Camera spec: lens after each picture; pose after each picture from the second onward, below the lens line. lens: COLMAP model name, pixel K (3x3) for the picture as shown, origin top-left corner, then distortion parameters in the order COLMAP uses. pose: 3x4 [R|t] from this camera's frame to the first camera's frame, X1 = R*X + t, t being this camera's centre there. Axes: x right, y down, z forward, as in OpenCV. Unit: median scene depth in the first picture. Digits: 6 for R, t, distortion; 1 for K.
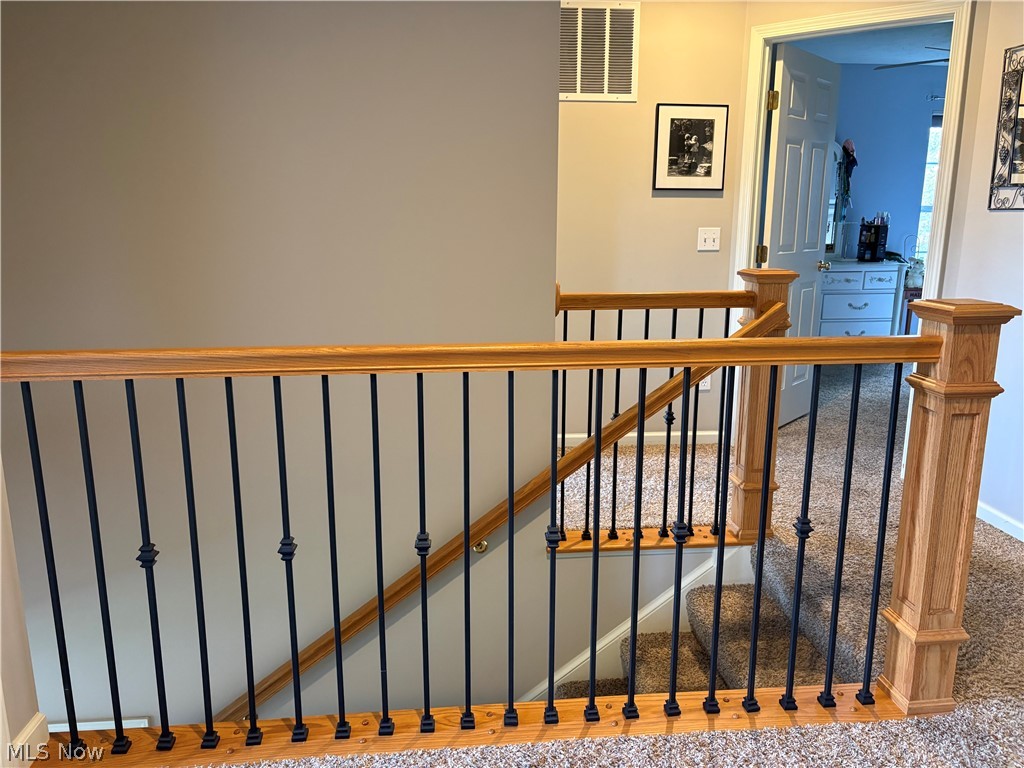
lens RADIAL K [[777.3, 0, 511.3], [0, 777.3, 384.1], [0, 0, 1]] dist [0.041298, -0.043146]
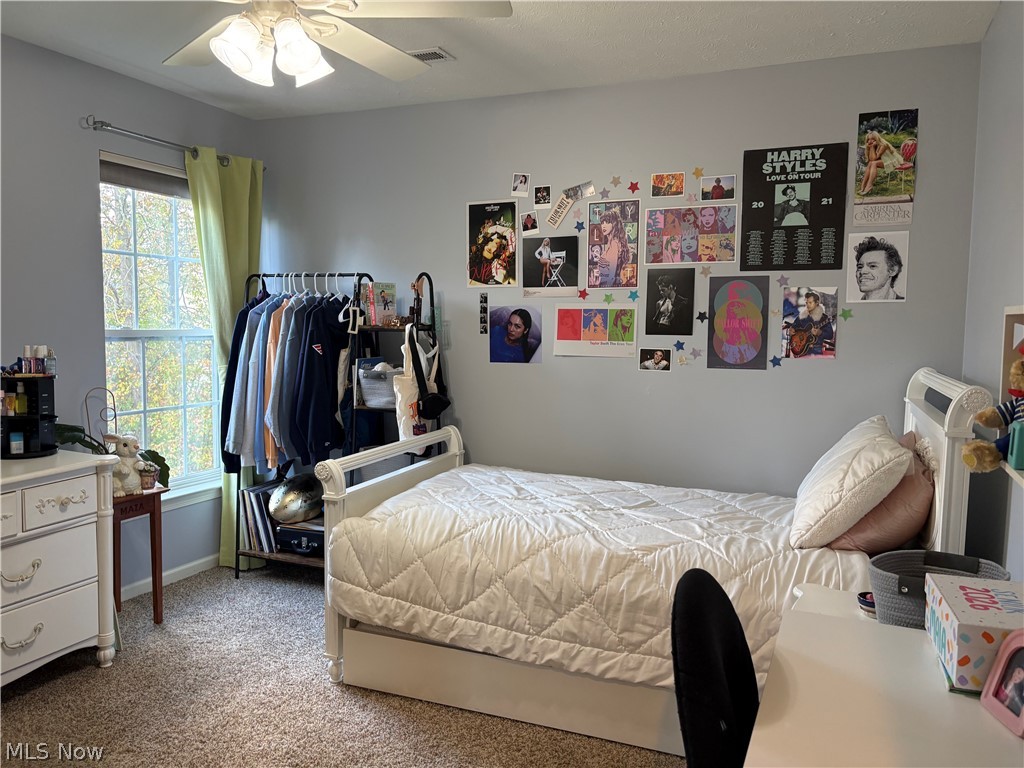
lens RADIAL K [[777.3, 0, 510.8], [0, 777.3, 384.1], [0, 0, 1]] dist [0.041298, -0.043146]
pose [[0.498843, -0.075079, 0.863434, 0.214466], [0.182190, 0.983064, -0.019778, -0.138363], [-0.847326, 0.167175, 0.504074, 0.535590]]
